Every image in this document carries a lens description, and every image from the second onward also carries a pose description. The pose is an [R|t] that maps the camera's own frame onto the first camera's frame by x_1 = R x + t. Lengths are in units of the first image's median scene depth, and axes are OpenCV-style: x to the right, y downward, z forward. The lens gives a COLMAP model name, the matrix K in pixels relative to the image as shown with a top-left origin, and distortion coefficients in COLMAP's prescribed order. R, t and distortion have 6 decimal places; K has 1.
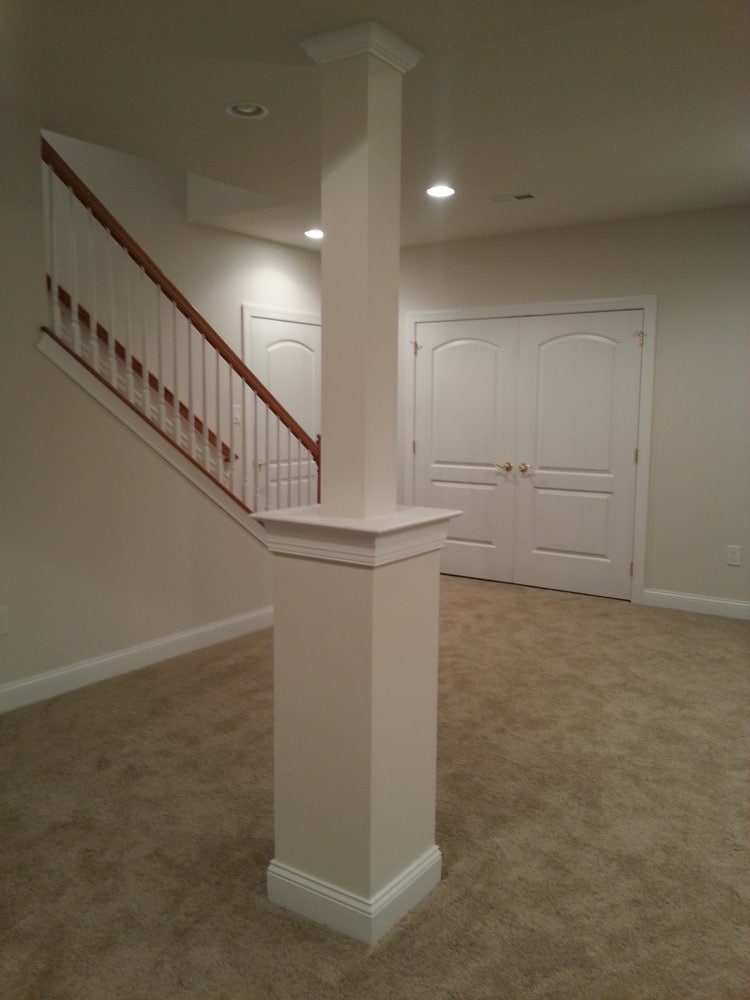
lens RADIAL K [[877.3, 0, 375.0], [0, 877.3, 500.0], [0, 0, 1]] dist [0.004654, -0.056940]
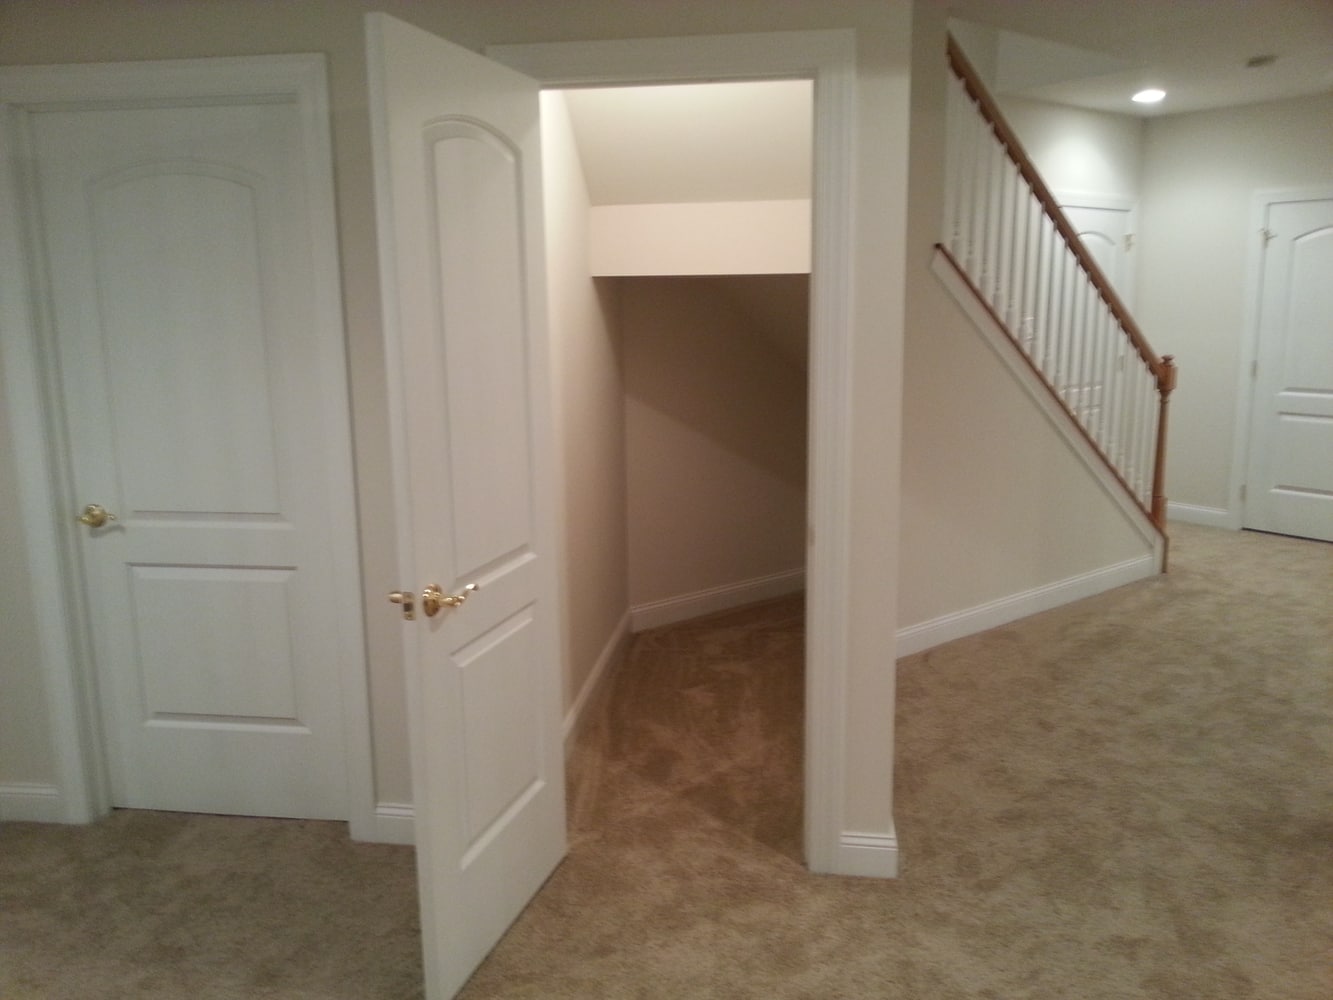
lens RADIAL K [[1169.5, 0, 557.9], [0, 1169.5, 502.4], [0, 0, 1]] dist [0.004654, -0.056940]
pose [[0.946409, 0.042361, -0.320182, -0.319213], [-0.018957, 0.996938, 0.075865, -0.015451], [0.322415, -0.065729, 0.944314, -0.250432]]
